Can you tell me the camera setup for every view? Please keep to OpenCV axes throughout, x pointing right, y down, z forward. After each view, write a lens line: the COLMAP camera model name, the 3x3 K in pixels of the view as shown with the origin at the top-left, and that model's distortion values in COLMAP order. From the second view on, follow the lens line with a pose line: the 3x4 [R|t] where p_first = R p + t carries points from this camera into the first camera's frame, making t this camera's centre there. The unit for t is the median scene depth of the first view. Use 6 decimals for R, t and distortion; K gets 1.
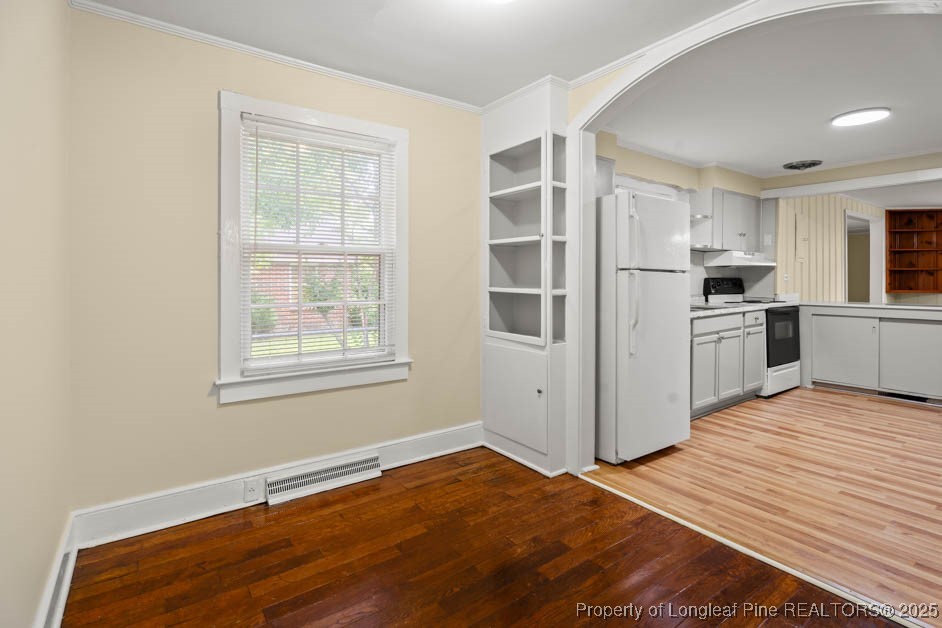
lens RADIAL K [[462.3, 0, 469.6], [0, 462.3, 280.2], [0, 0, 1]] dist [-0.008213, 0.000326]
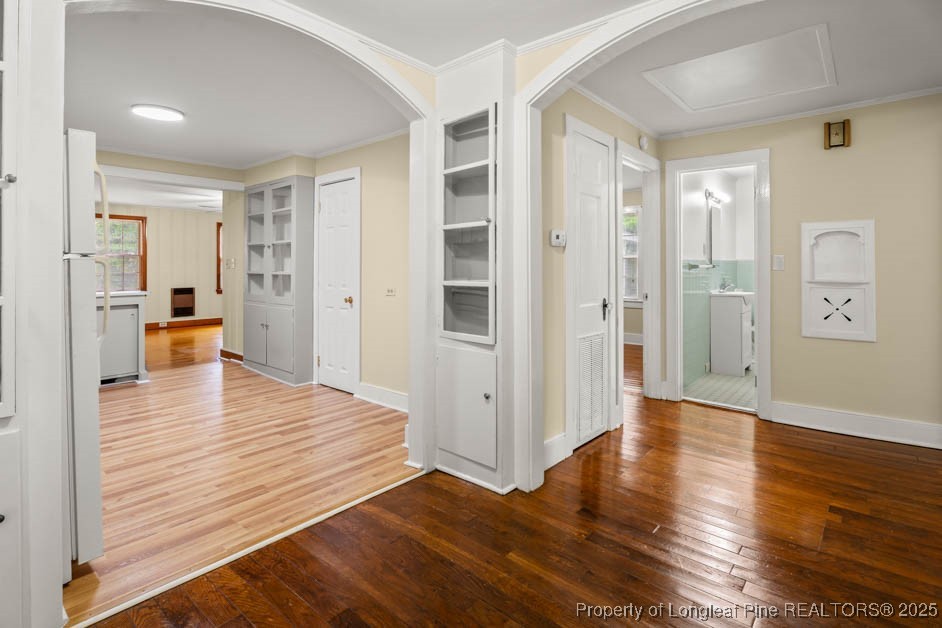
lens RADIAL K [[455.3, 0, 472.1], [0, 455.3, 270.3], [0, 0, 1]] dist [-0.000645, 0.000022]
pose [[-0.241151, 0.005318, 0.970473, -0.233426], [0.007791, 0.999963, -0.003544, 0.005081], [-0.970456, 0.006706, -0.241184, 0.401380]]
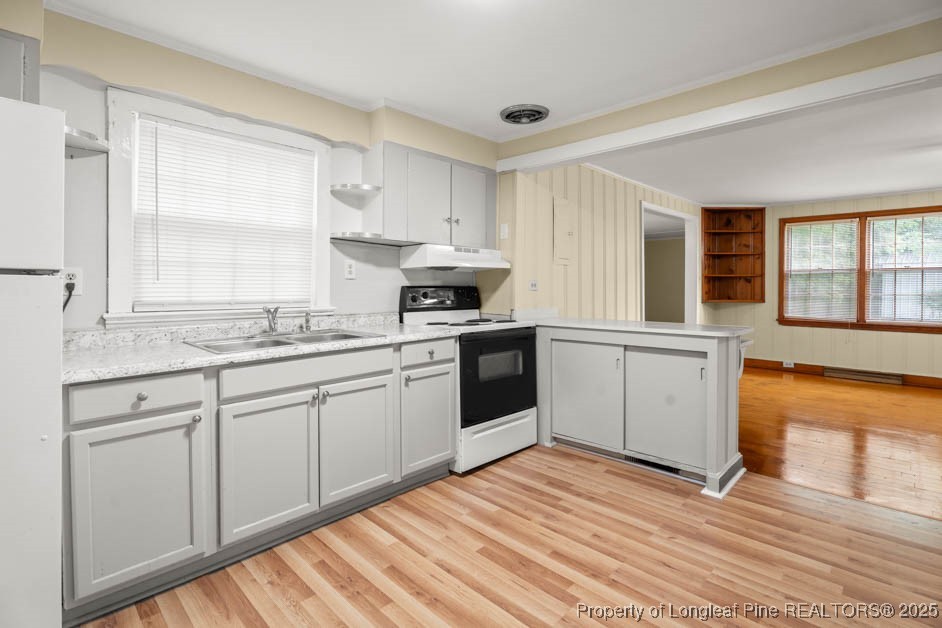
lens RADIAL K [[457.2, 0, 473.6], [0, 457.2, 291.7], [0, 0, 1]] dist [-0.001984, 0.000280]
pose [[0.984632, -0.003553, 0.174608, 0.545125], [0.002283, 0.999969, 0.007475, -0.002306], [-0.174629, -0.006961, 0.984610, 0.373177]]
